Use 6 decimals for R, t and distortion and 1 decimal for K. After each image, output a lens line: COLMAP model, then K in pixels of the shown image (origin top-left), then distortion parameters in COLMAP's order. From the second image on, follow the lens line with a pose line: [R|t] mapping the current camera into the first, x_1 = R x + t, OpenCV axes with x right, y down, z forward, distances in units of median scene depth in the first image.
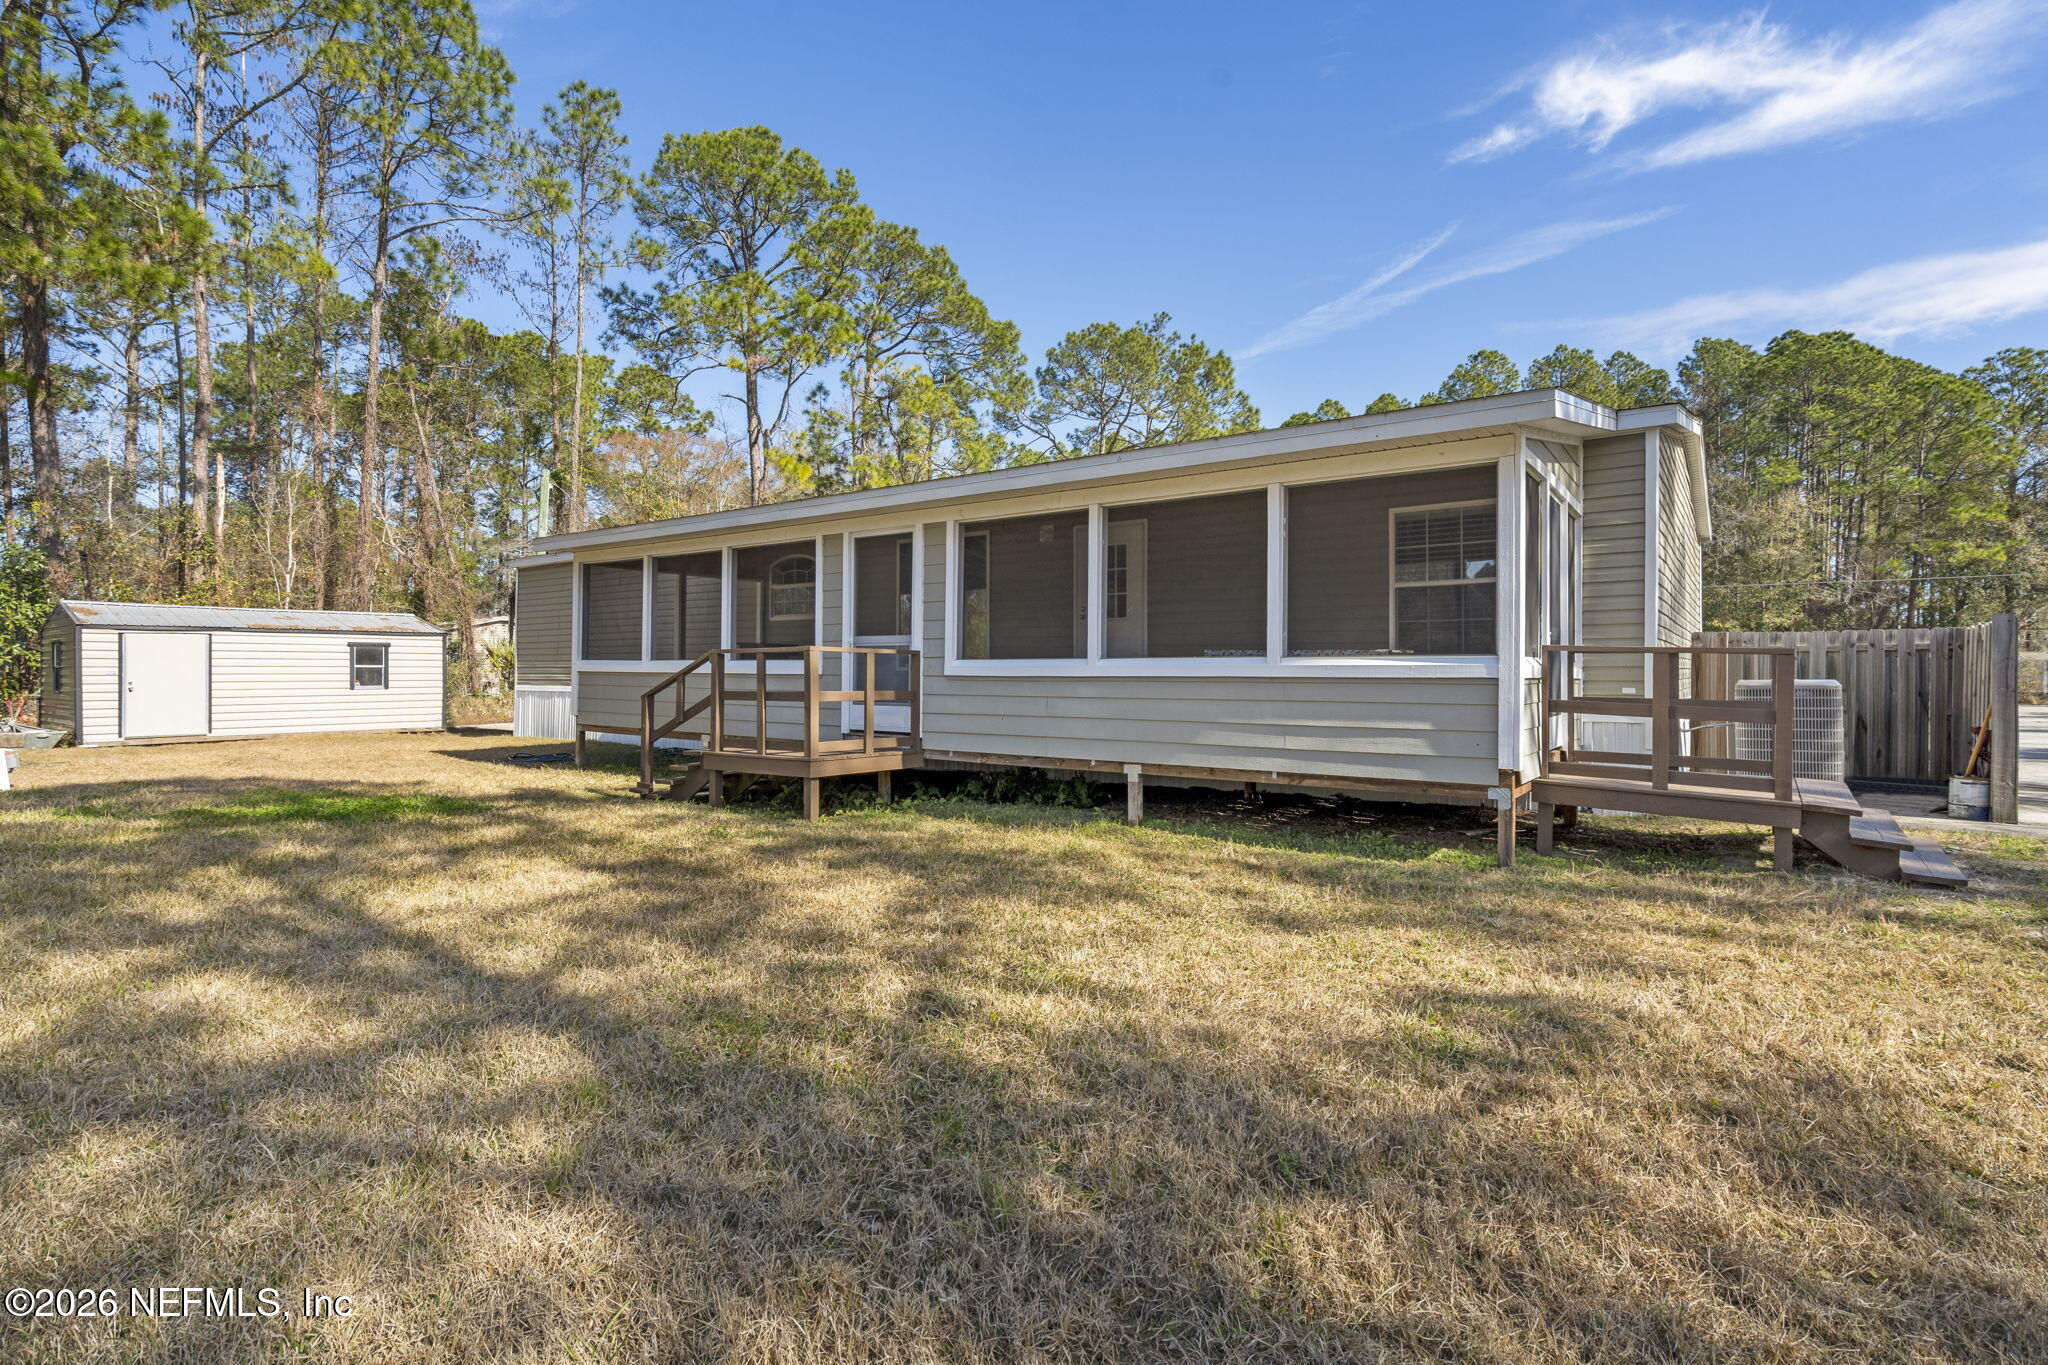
lens RADIAL K [[996.0, 0, 1026.6], [0, 996.0, 666.5], [0, 0, 1]] dist [0.004256, -0.000650]
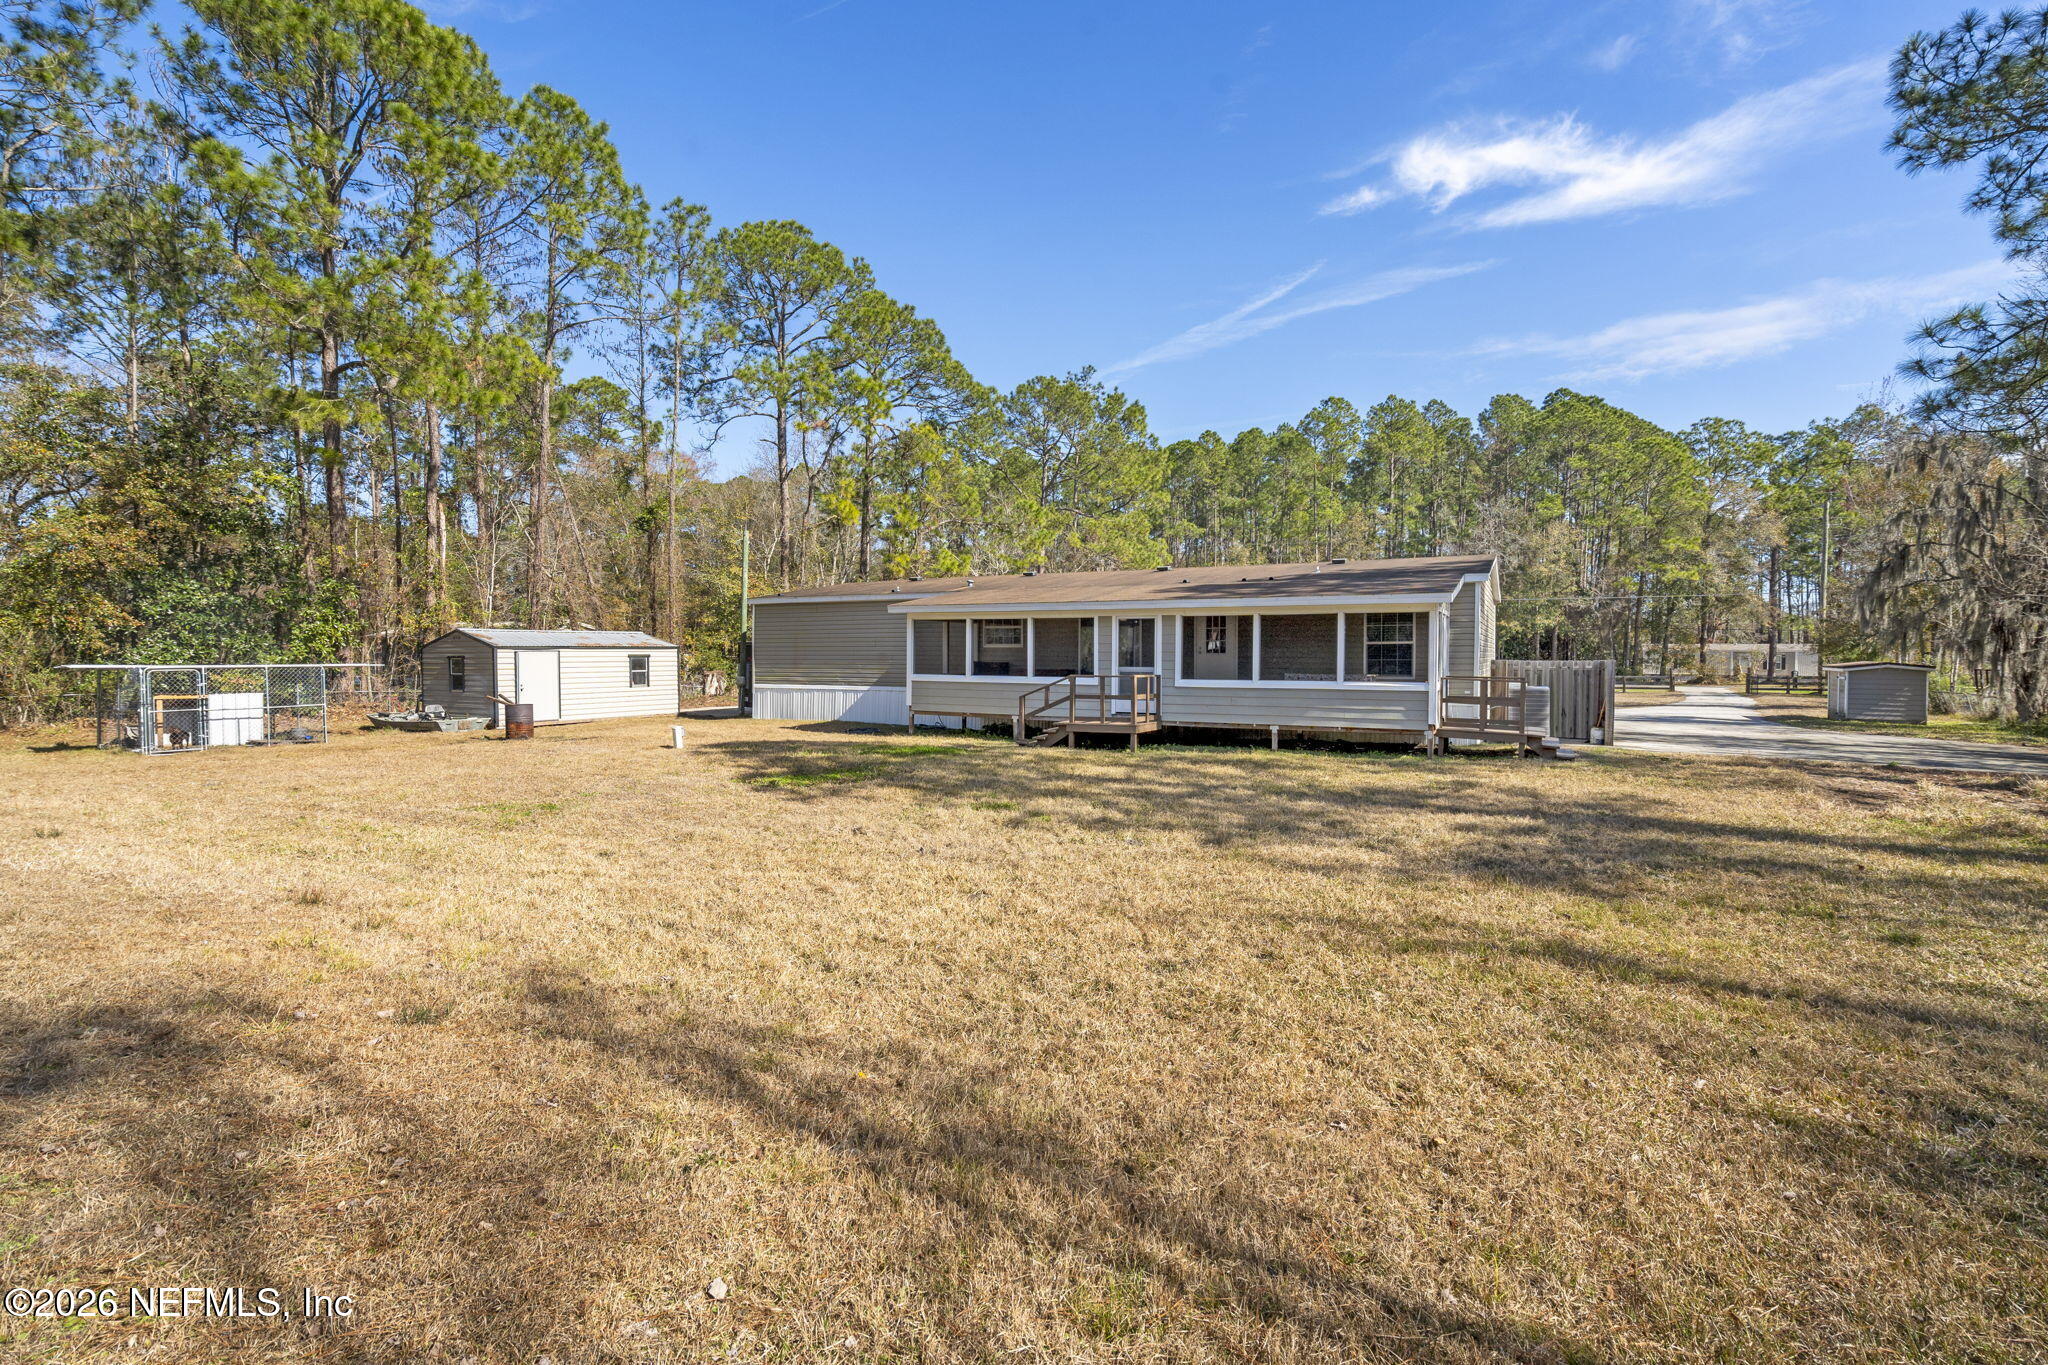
lens RADIAL K [[981.7, 0, 1023.3], [0, 981.7, 670.7], [0, 0, 1]] dist [0.002566, 0.000592]
pose [[0.988884, -0.003426, 0.148649, -0.203833], [-0.000058, 0.999726, 0.023425, -0.021164], [-0.148689, -0.023173, 0.988612, -0.297988]]
